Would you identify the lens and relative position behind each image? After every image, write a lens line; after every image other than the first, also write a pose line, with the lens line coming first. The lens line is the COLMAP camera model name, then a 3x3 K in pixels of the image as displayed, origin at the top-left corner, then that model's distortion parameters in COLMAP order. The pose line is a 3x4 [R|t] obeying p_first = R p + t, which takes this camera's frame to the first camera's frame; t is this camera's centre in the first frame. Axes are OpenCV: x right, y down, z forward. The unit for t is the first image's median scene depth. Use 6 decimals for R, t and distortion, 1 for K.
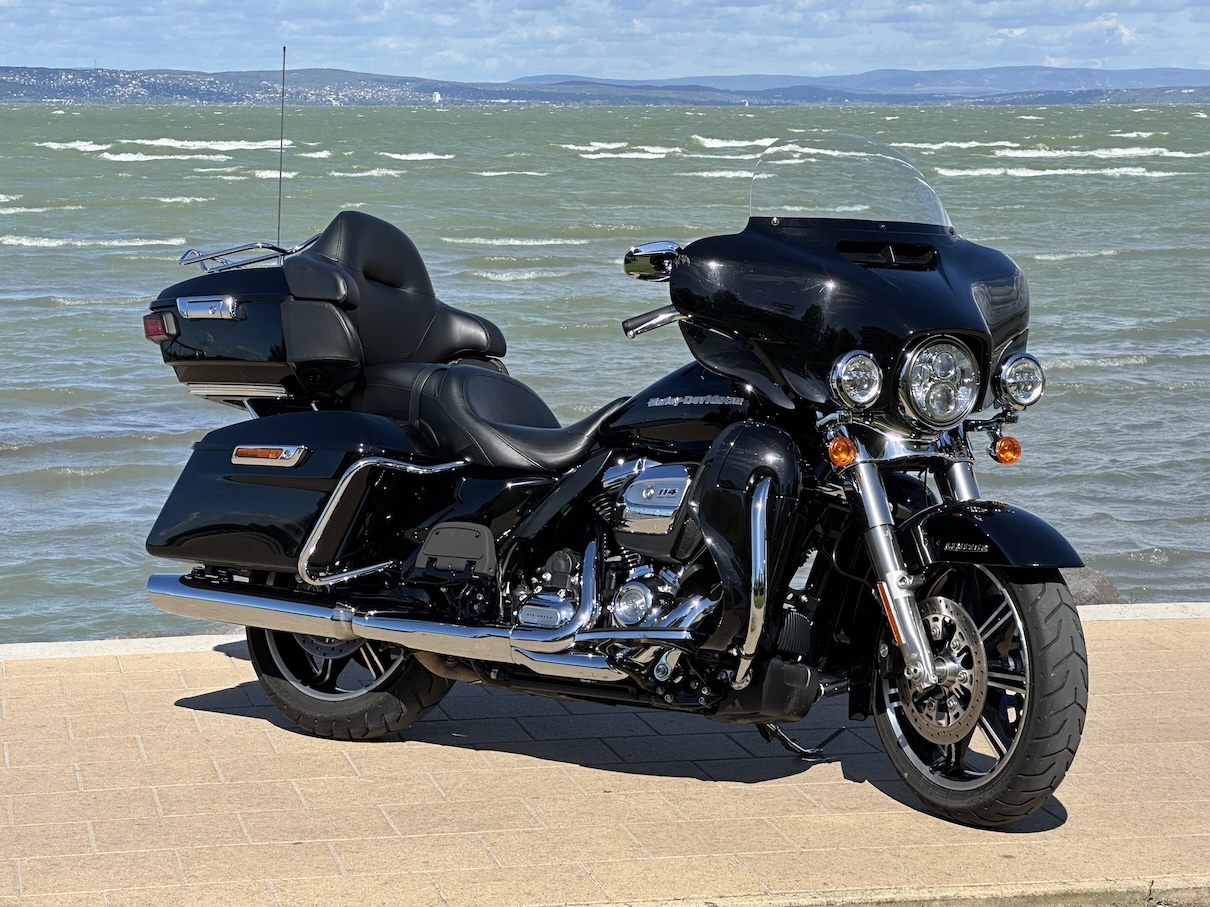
lens RADIAL K [[3077.6, 0, 606.7], [0, 3077.6, 480.7], [0, 0, 1]] dist [-2.092019, 47.451976]
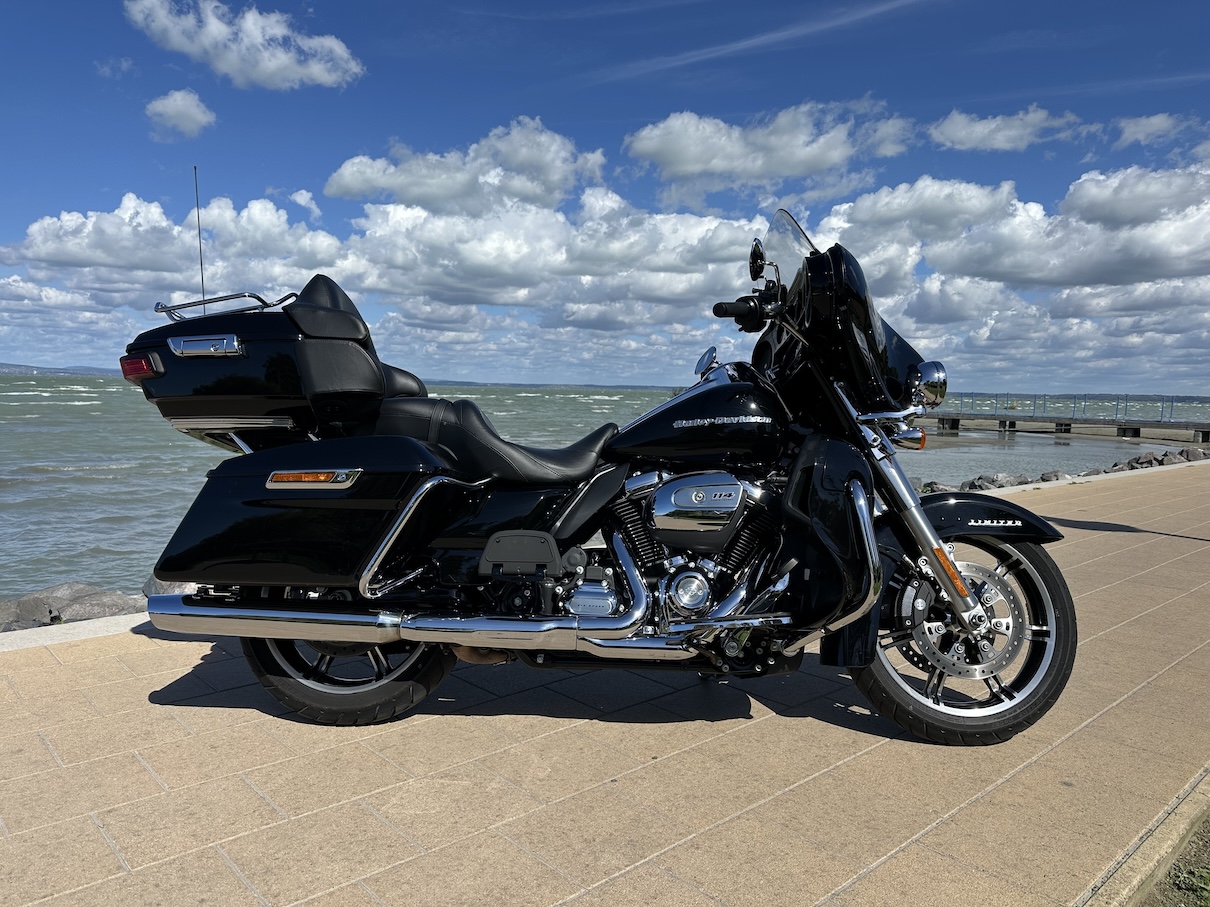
lens RADIAL K [[858.0, 0, 603.7], [0, 858.0, 460.0], [0, 0, 1]] dist [0.022958, -0.034766]
pose [[0.849748, -0.024377, 0.526626, -0.184802], [0.038084, 0.999159, -0.015201, -0.006577], [-0.525812, 0.032973, 0.849961, 0.696454]]
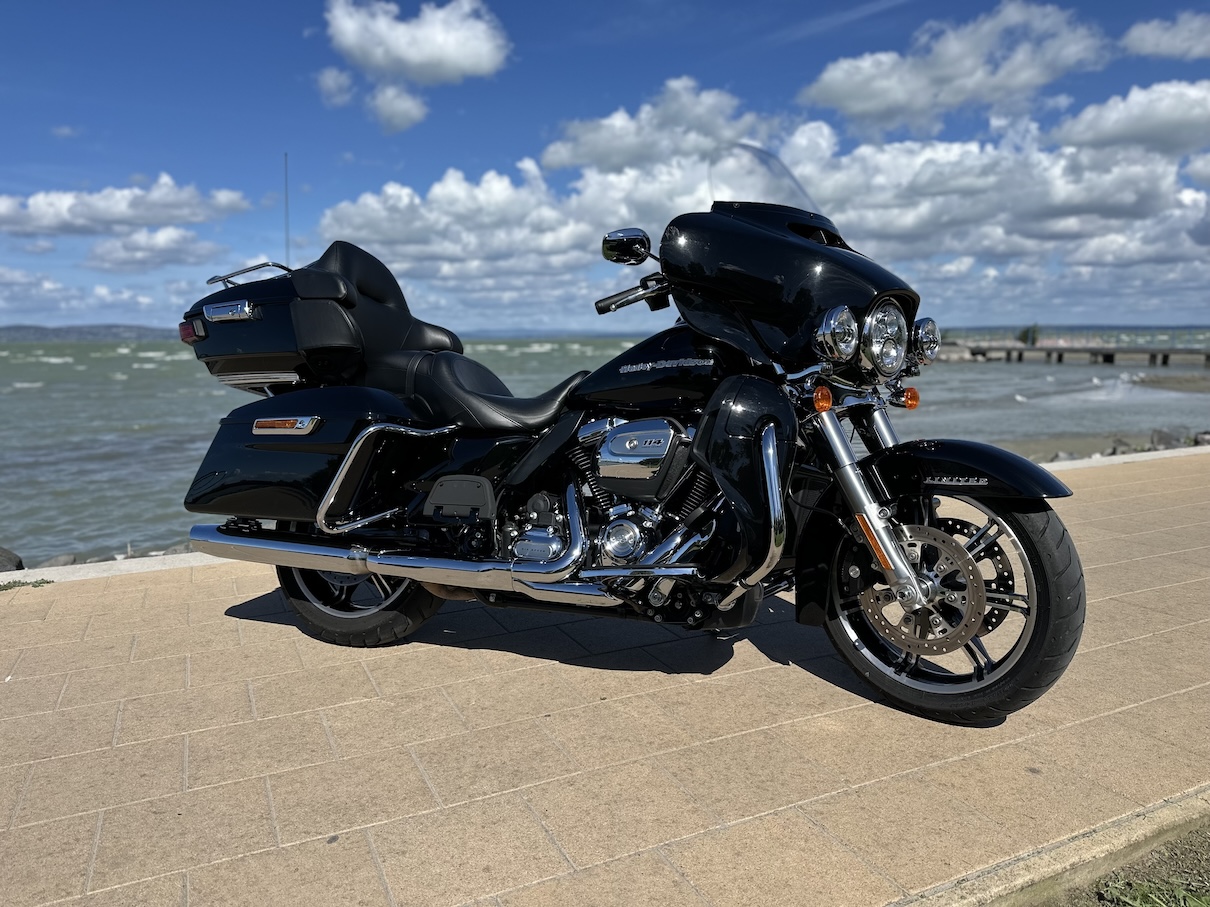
lens RADIAL K [[858.0, 0, 603.7], [0, 858.0, 460.0], [0, 0, 1]] dist [0.022958, -0.034766]
pose [[0.972828, -0.046143, 0.226883, -0.068315], [0.040790, 0.998769, 0.028226, 0.000326], [-0.227906, -0.018205, 0.973513, 0.647536]]
